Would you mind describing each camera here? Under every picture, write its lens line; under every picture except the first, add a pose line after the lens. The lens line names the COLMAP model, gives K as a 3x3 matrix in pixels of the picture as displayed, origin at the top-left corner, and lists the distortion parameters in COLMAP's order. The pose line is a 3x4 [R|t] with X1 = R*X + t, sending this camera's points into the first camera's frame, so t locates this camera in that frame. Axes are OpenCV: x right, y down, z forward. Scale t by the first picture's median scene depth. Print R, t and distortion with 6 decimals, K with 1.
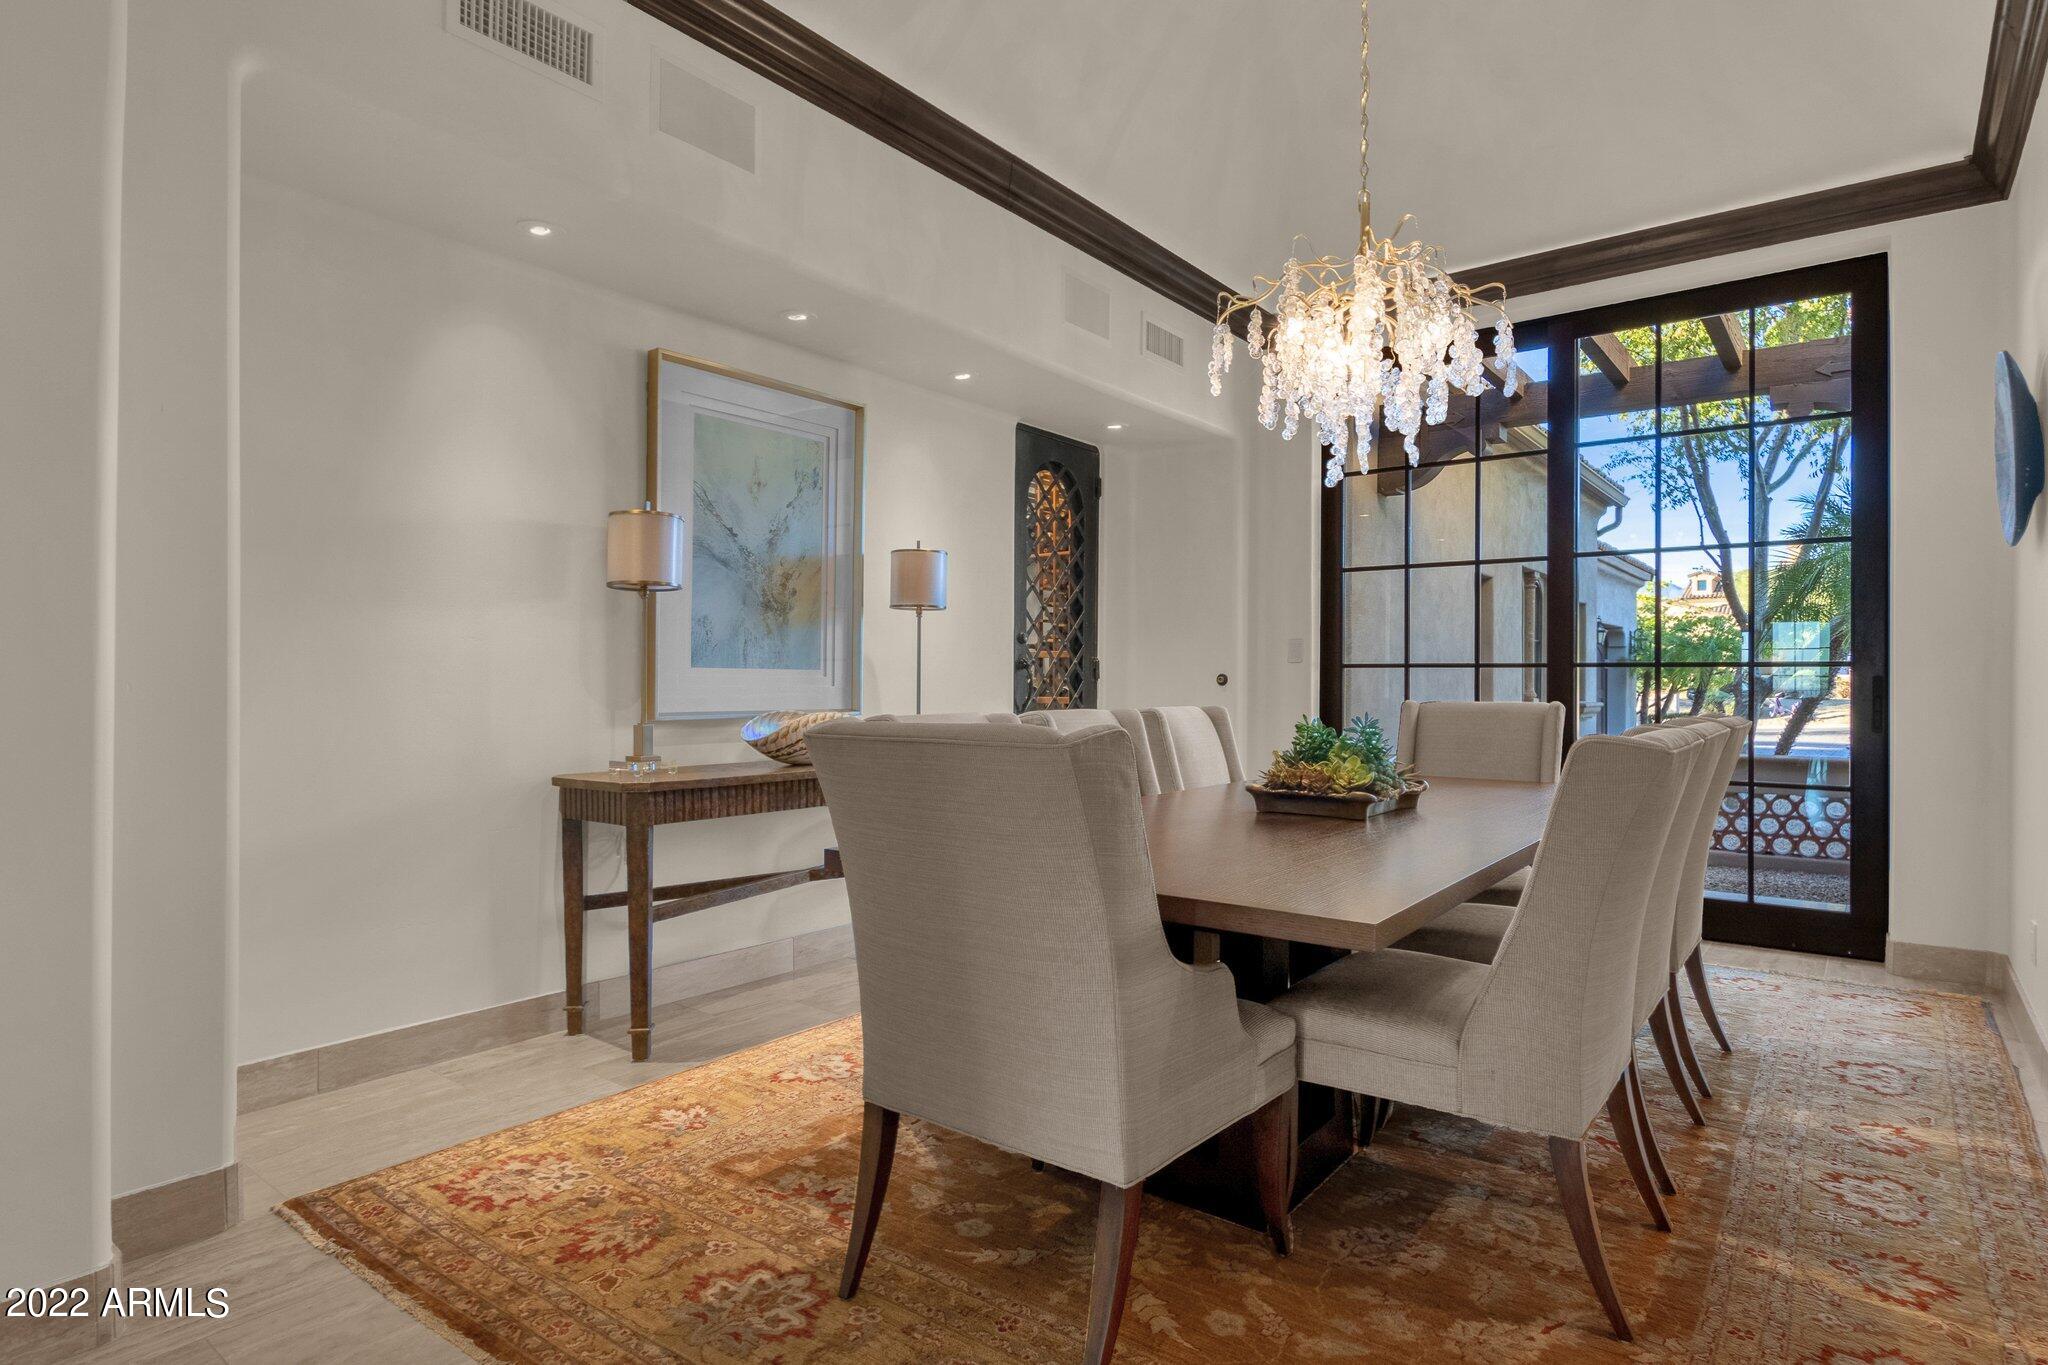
lens RADIAL K [[1086.9, 0, 1024.0], [0, 1086.9, 682.5], [0, 0, 1]] dist [-0.002137, -0.000167]
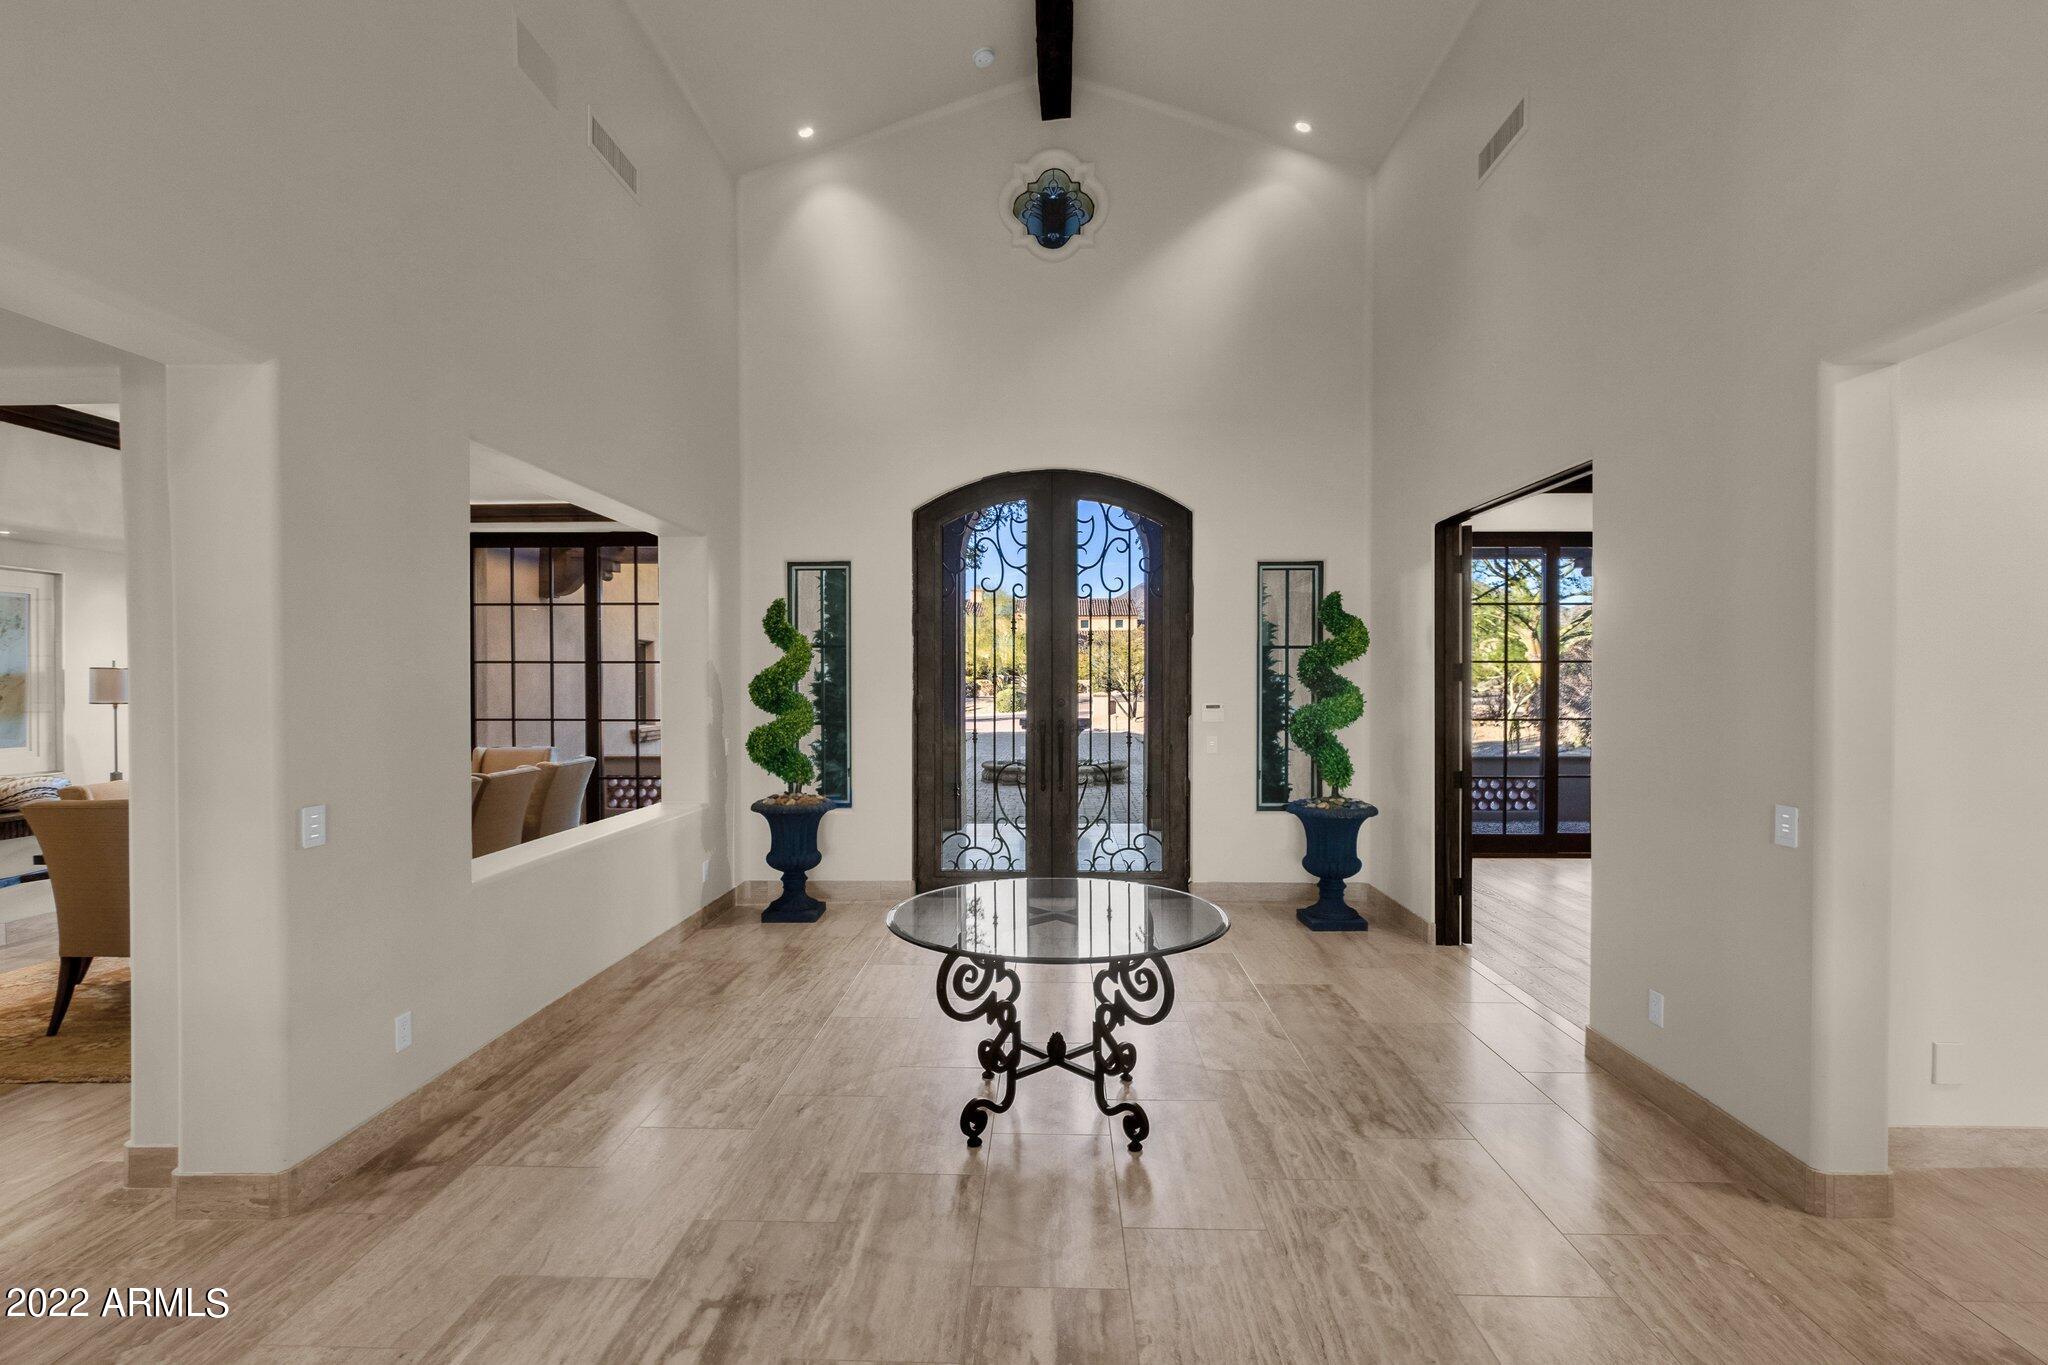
lens RADIAL K [[938.0, 0, 1026.7], [0, 938.0, 696.6], [0, 0, 1]] dist [0.001945, 0.000150]
pose [[0.804821, -0.015333, 0.593320, 0.190192], [0.004276, 0.999790, 0.020037, -0.120478], [-0.593503, -0.013589, 0.804717, -1.053654]]
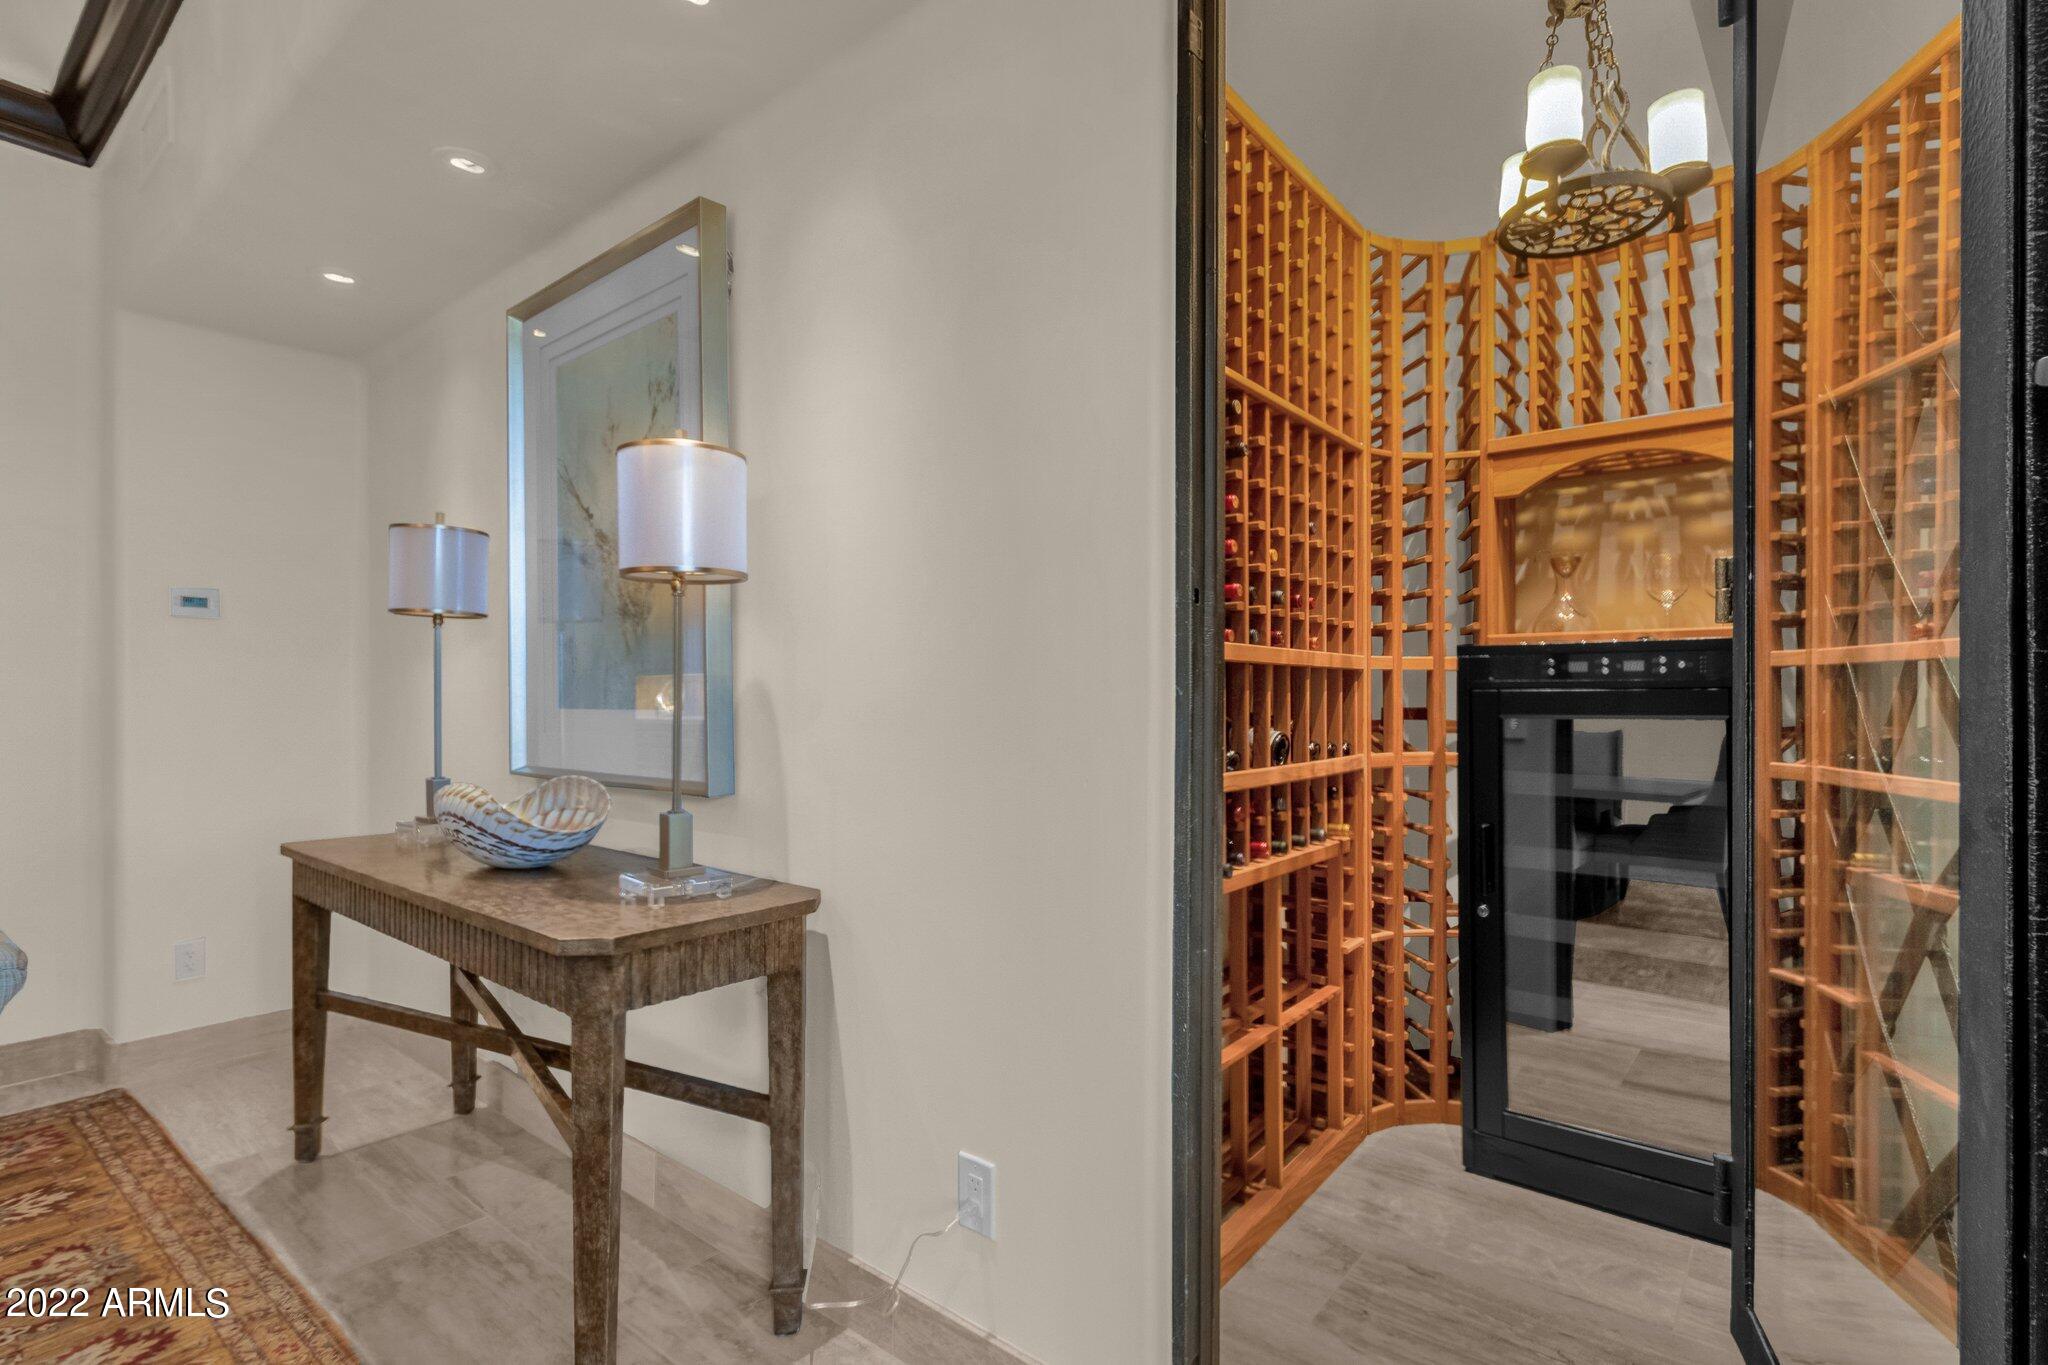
lens RADIAL K [[976.5, 0, 1024.0], [0, 976.5, 682.5], [0, 0, 1]] dist [-0.001217, -0.000289]
pose [[-0.019135, -0.002441, -0.999814, 0.329848], [0.008856, 0.999957, -0.002611, -0.025083], [0.999778, -0.008904, -0.019113, 1.225820]]
